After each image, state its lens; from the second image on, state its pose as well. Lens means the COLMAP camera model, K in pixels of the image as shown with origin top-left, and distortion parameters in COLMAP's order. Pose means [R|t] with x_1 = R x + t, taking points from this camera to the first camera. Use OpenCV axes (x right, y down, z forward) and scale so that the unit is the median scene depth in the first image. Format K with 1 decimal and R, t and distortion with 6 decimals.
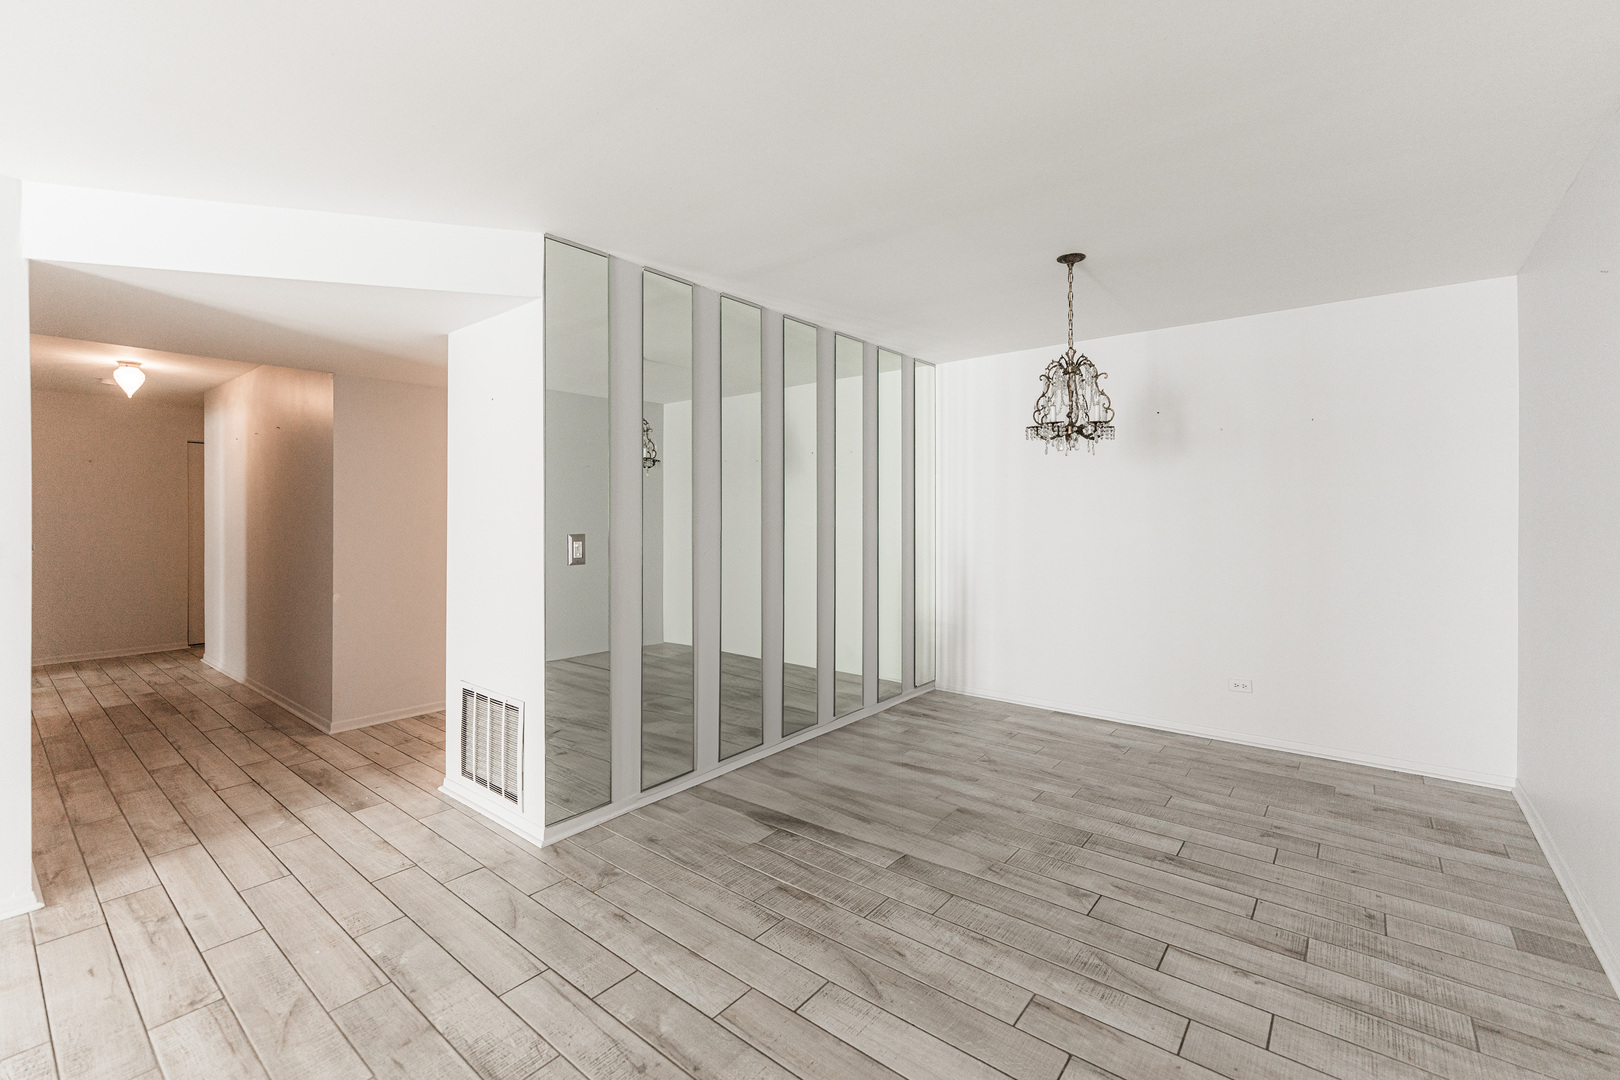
lens RADIAL K [[686.3, 0, 808.5], [0, 686.3, 514.0], [0, 0, 1]] dist [-0.001229, -0.000277]
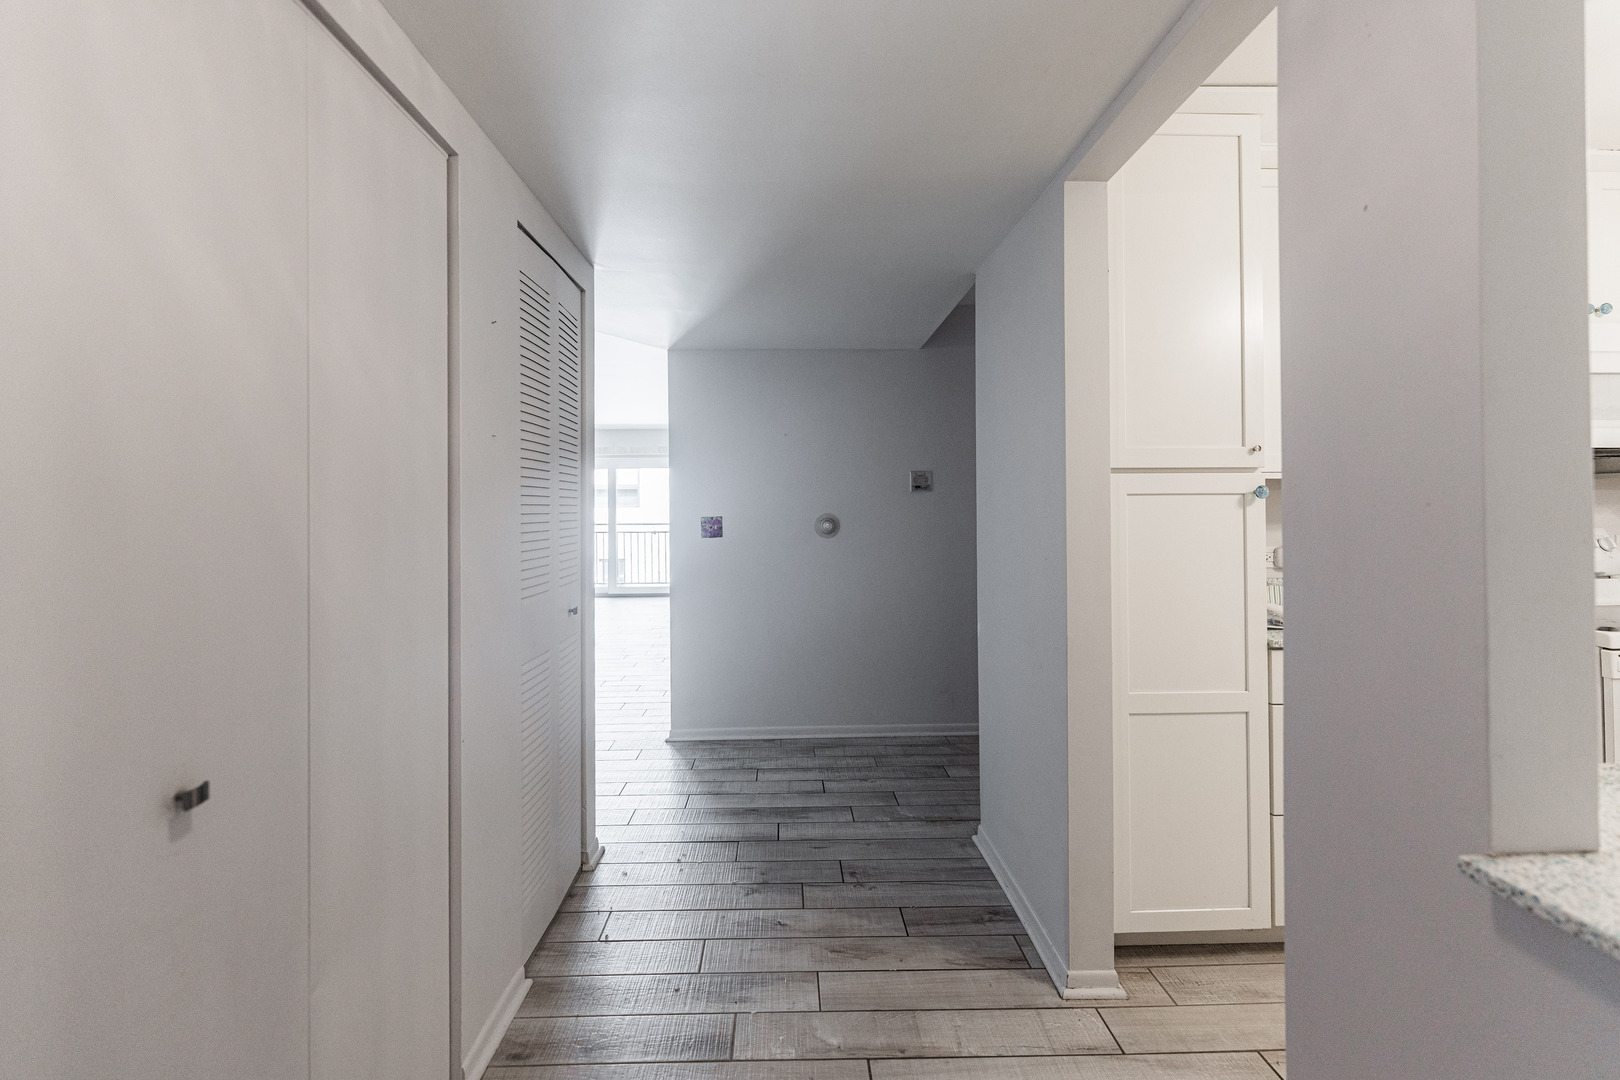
lens RADIAL K [[710.7, 0, 807.4], [0, 710.7, 498.2], [0, 0, 1]] dist [-0.002339, -0.000782]
pose [[-0.756815, -0.006076, -0.653600, -0.183425], [0.005263, 0.999868, -0.015389, 0.014990], [0.653607, -0.015087, -0.756683, 1.801609]]
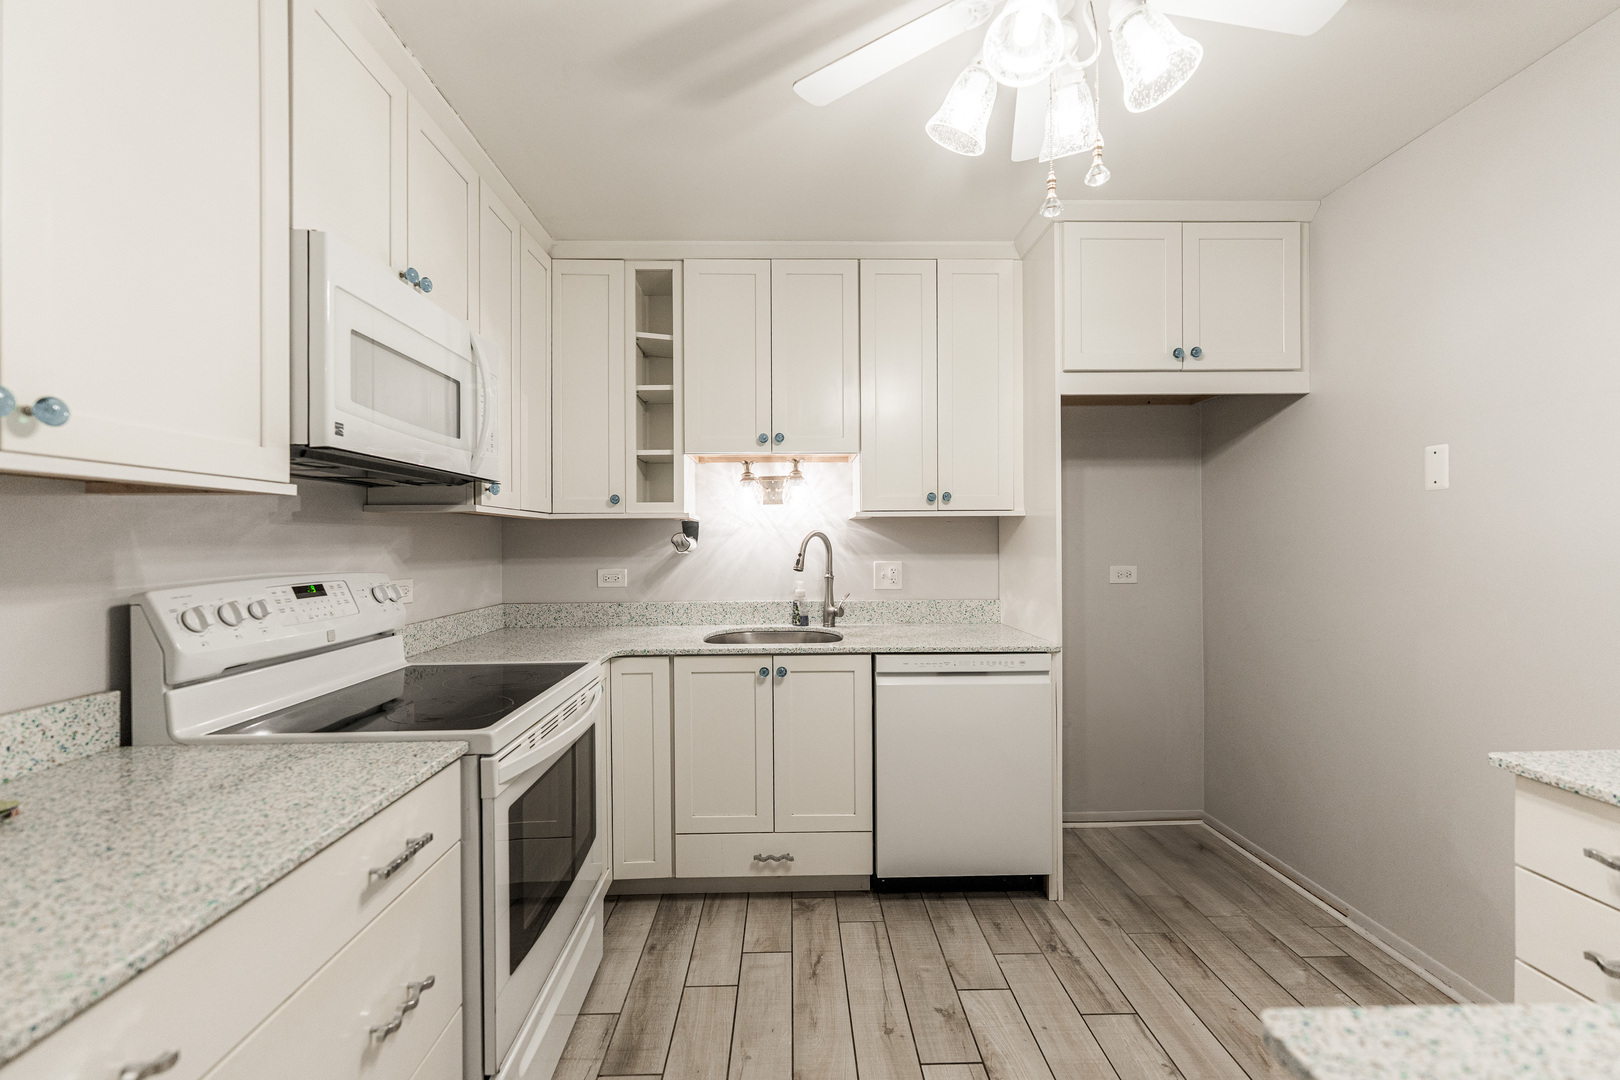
lens RADIAL K [[672.3, 0, 804.1], [0, 672.3, 541.8], [0, 0, 1]] dist [0.000532, -0.000184]
pose [[0.648243, -0.003509, -0.761426, -0.692322], [0.006333, 0.999980, 0.000784, 0.014925], [0.761408, -0.005330, 0.648252, 1.670105]]
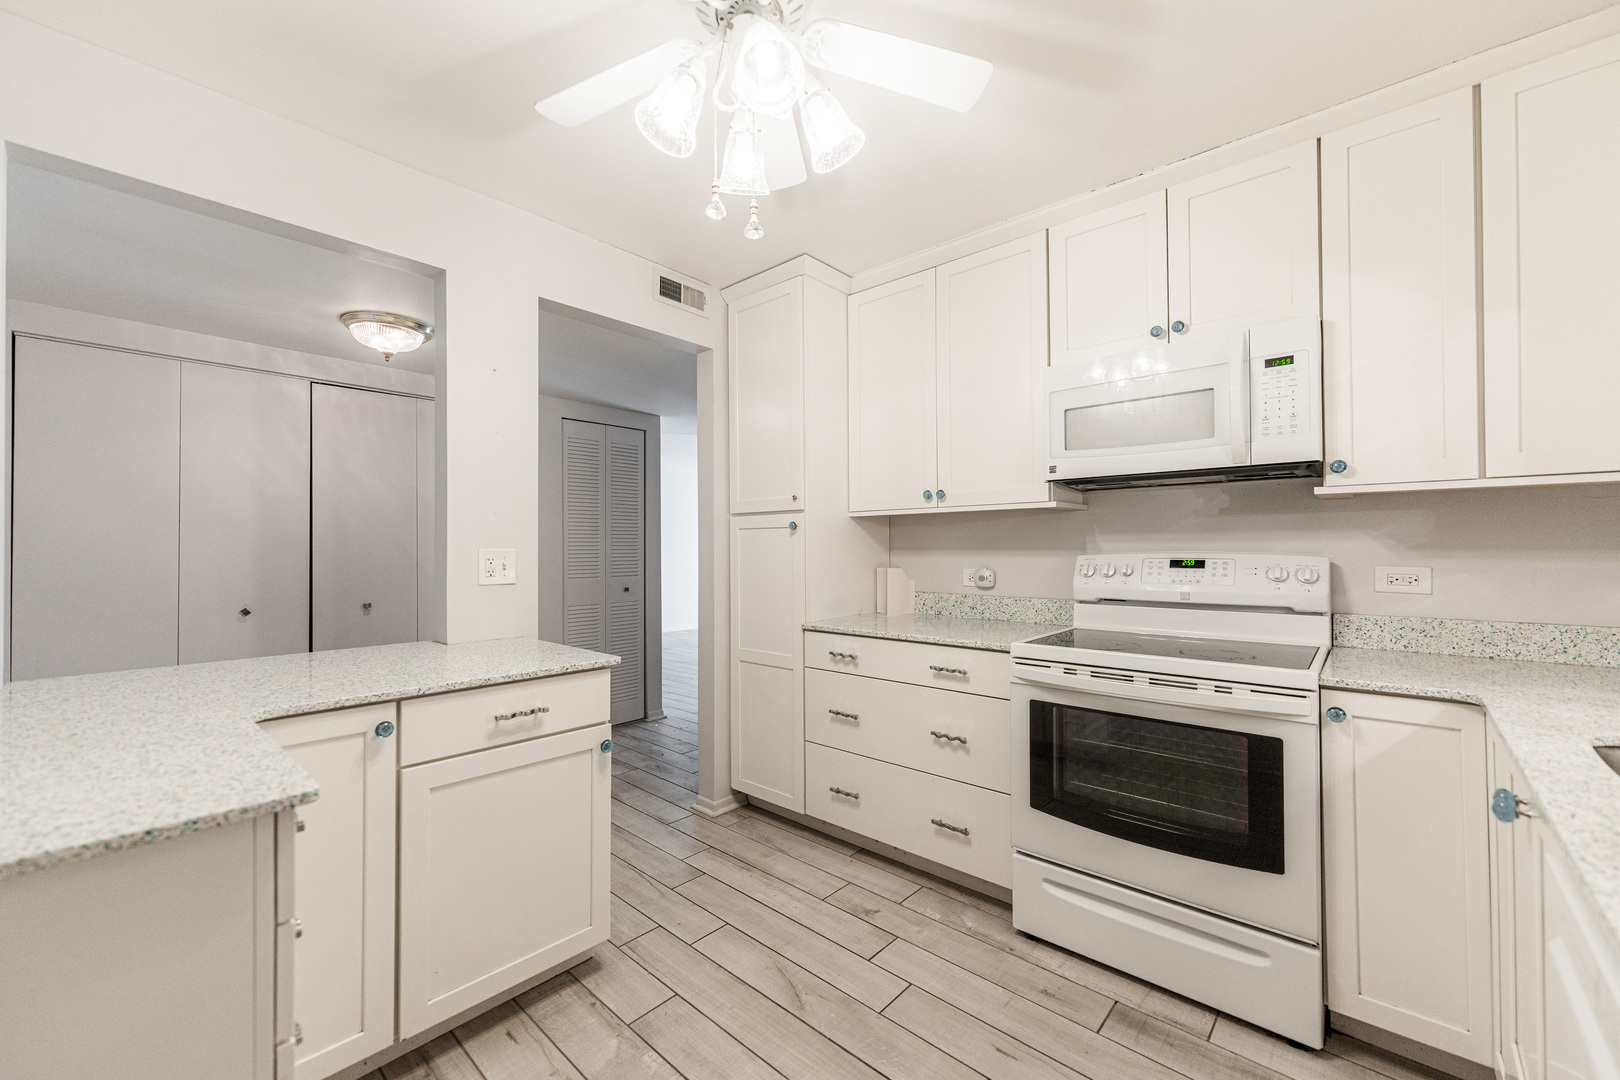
lens RADIAL K [[647.5, 0, 810.0], [0, 647.5, 540.0], [0, 0, 1]] dist [0.001651, 0.000135]
pose [[-0.998500, 0.003765, 0.054622, -0.952596], [0.003101, 0.999920, -0.012233, 0.031609], [-0.054663, -0.012045, -0.998432, 2.448653]]
